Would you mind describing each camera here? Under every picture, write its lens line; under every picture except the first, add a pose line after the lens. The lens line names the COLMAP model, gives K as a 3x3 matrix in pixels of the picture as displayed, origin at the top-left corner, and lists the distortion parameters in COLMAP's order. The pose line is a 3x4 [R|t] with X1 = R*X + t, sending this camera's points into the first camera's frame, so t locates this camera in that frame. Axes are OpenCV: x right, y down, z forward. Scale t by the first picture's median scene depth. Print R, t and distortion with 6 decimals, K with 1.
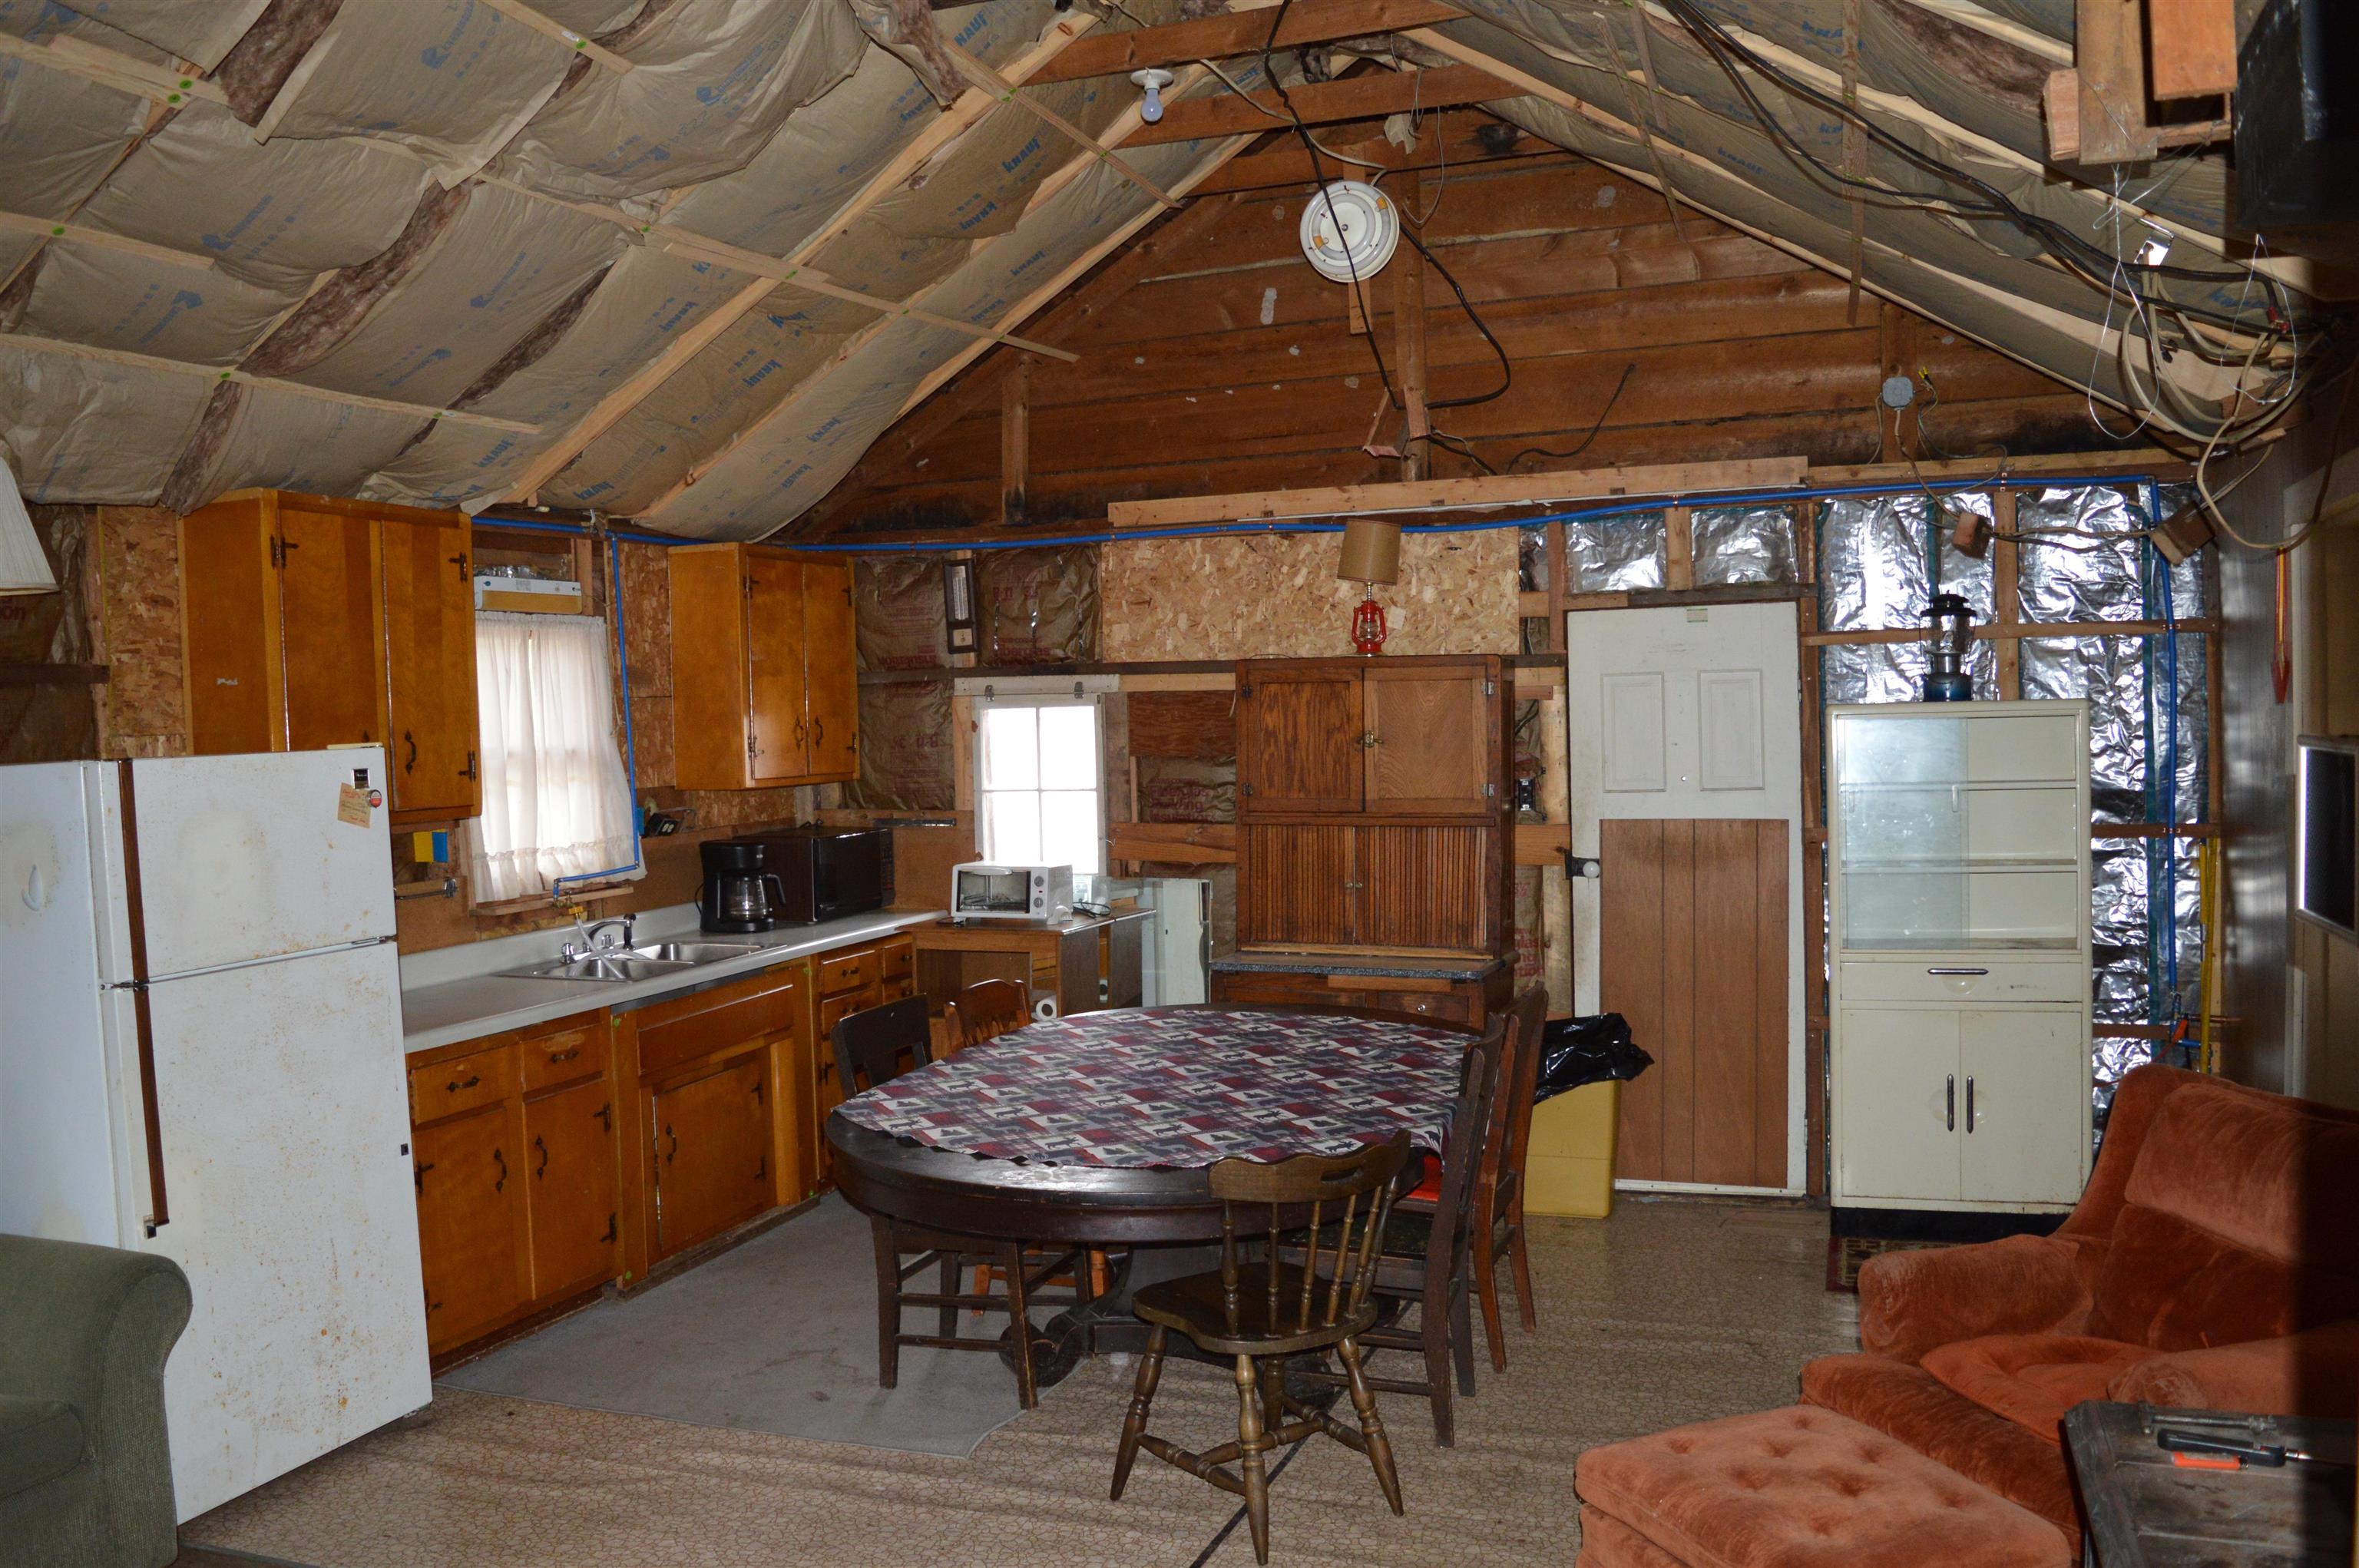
lens RADIAL K [[1868.4, 0, 1178.1], [0, 1868.4, 785.9], [0, 0, 1]] dist [-0.095334, 0.021896]
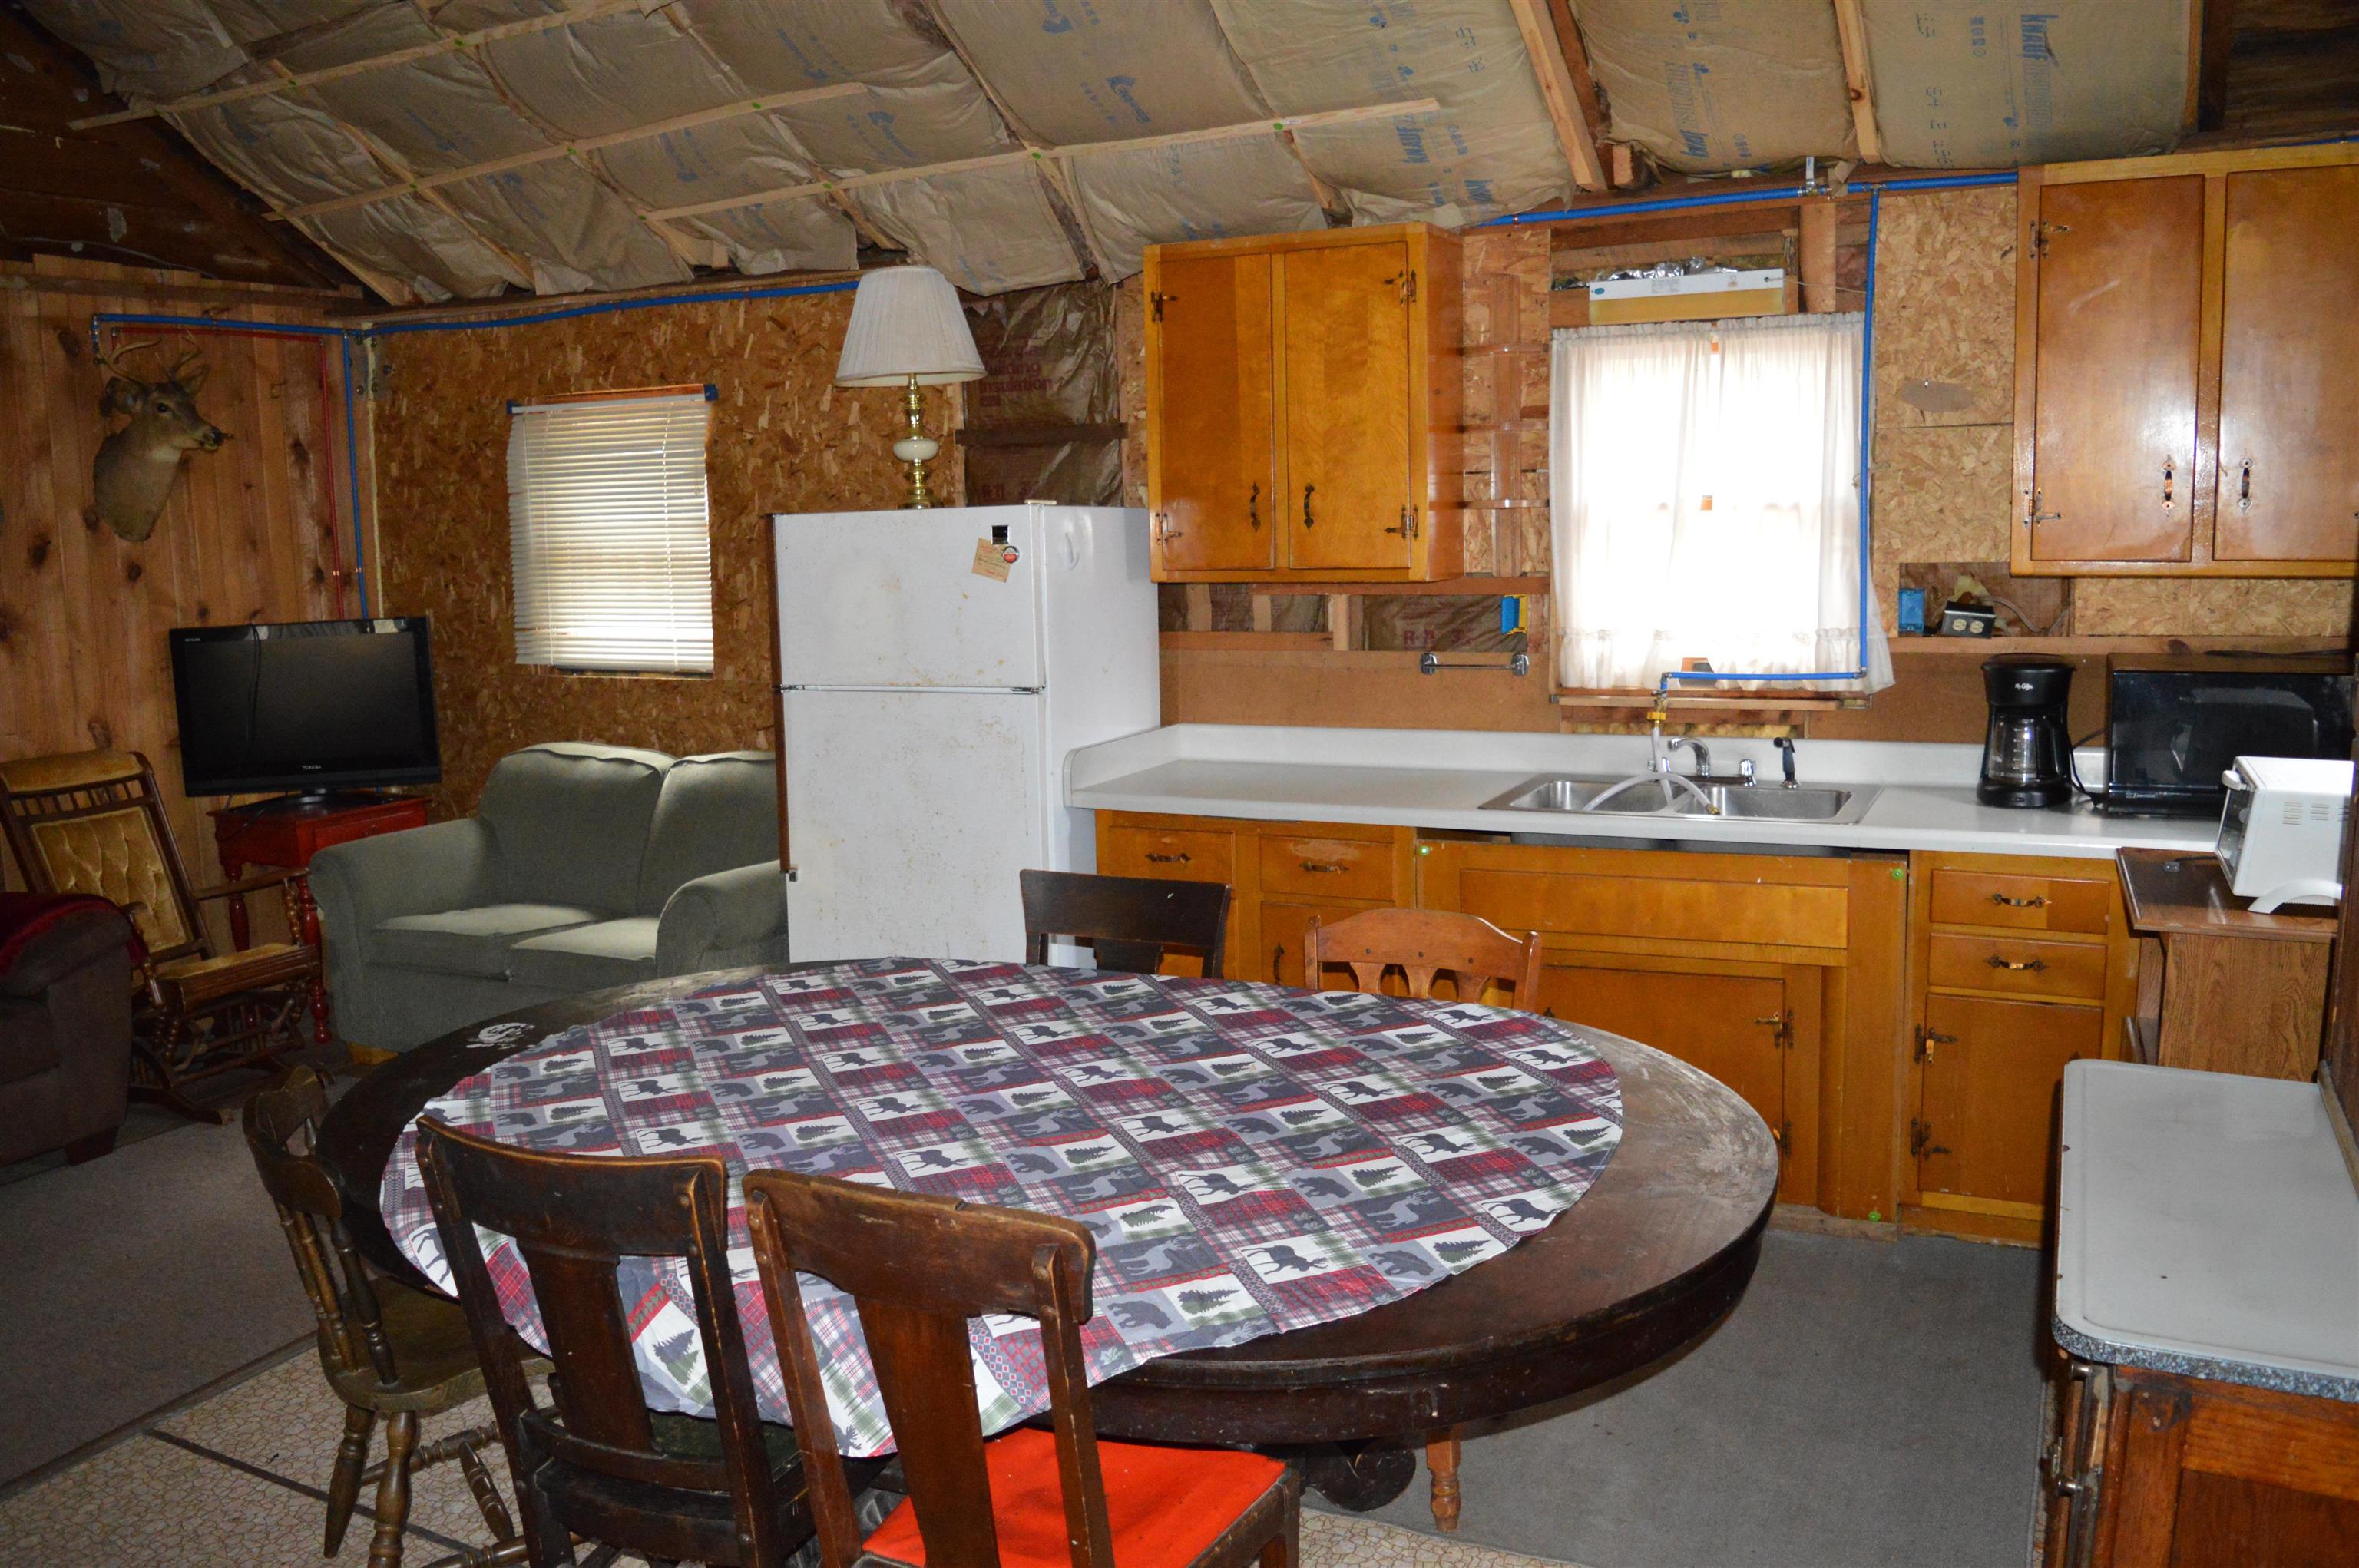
lens RADIAL K [[1868.4, 0, 1169.6], [0, 1868.4, 775.8], [0, 0, 1]] dist [-0.095334, 0.021896]
pose [[-0.096624, 0.173831, -0.980024, 0.540399], [-0.009155, 0.984434, 0.175516, -0.049480], [0.995279, 0.025931, -0.093529, 1.049438]]
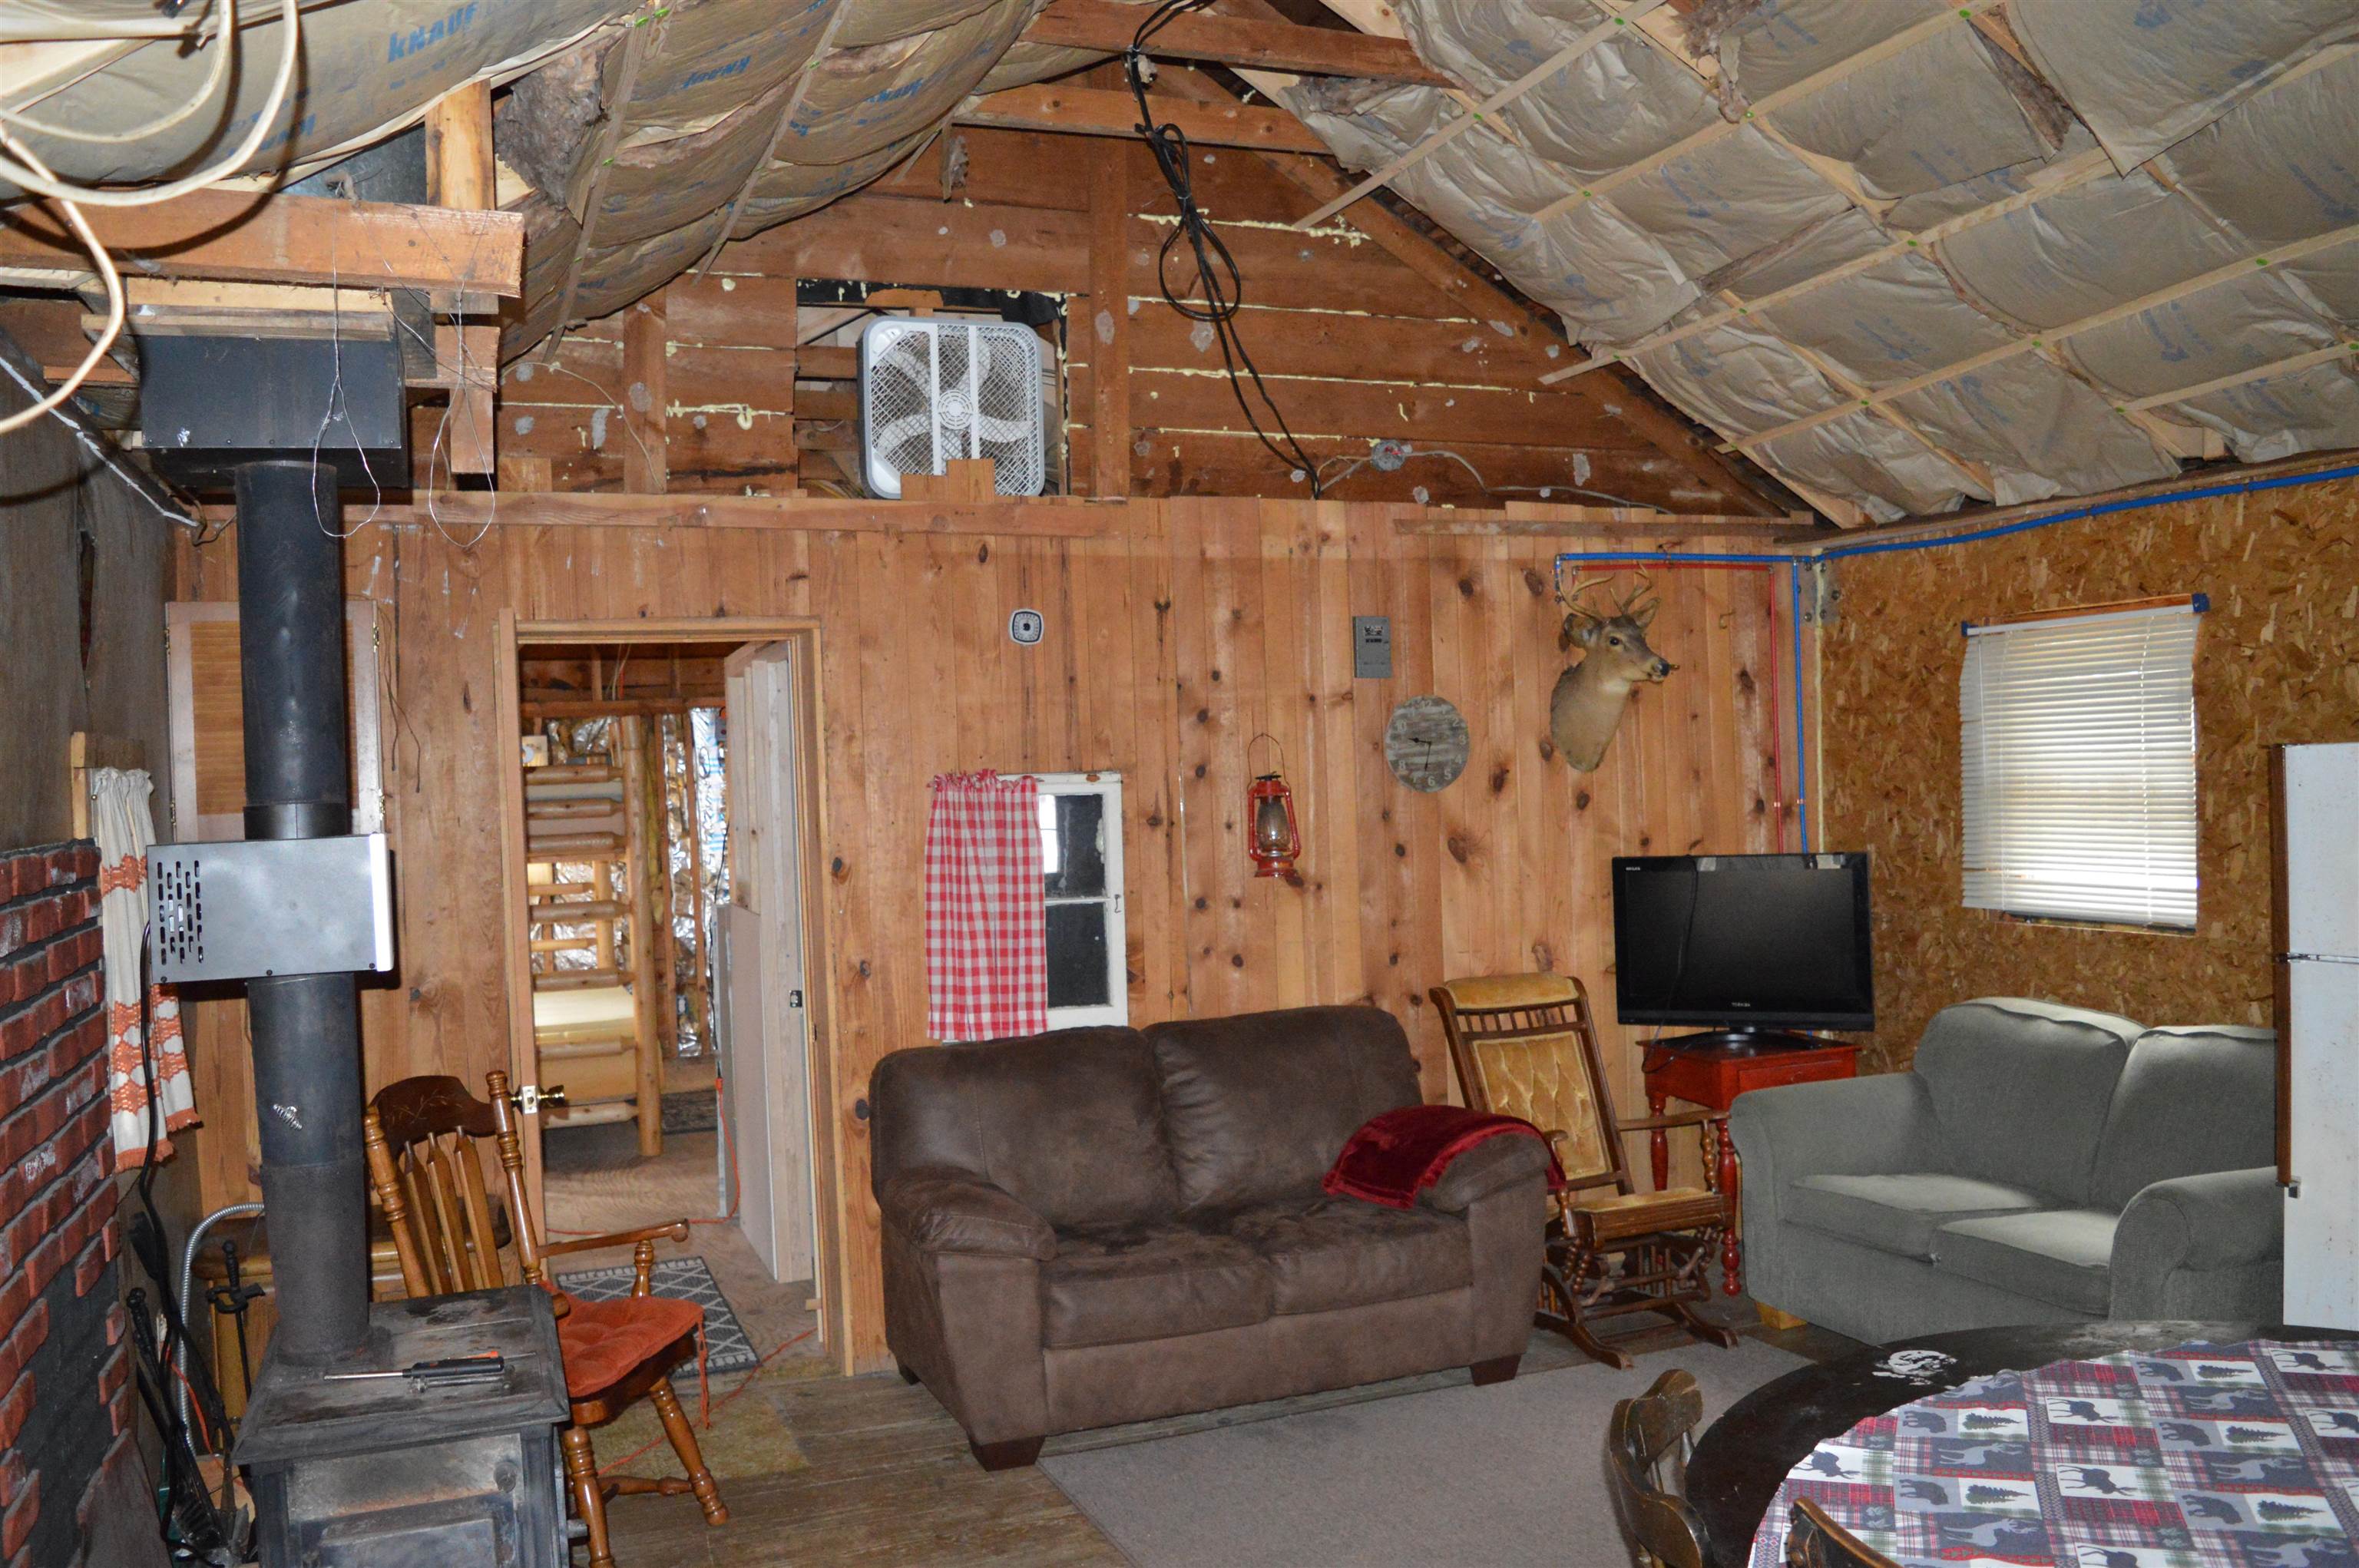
lens RADIAL K [[1868.4, 0, 1173.3], [0, 1868.4, 776.3], [0, 0, 1]] dist [-0.095334, 0.021896]
pose [[-0.746309, 0.053716, -0.663429, 0.451929], [0.031061, 0.998463, 0.045901, -0.048457], [0.664875, 0.013649, -0.746830, 1.009764]]
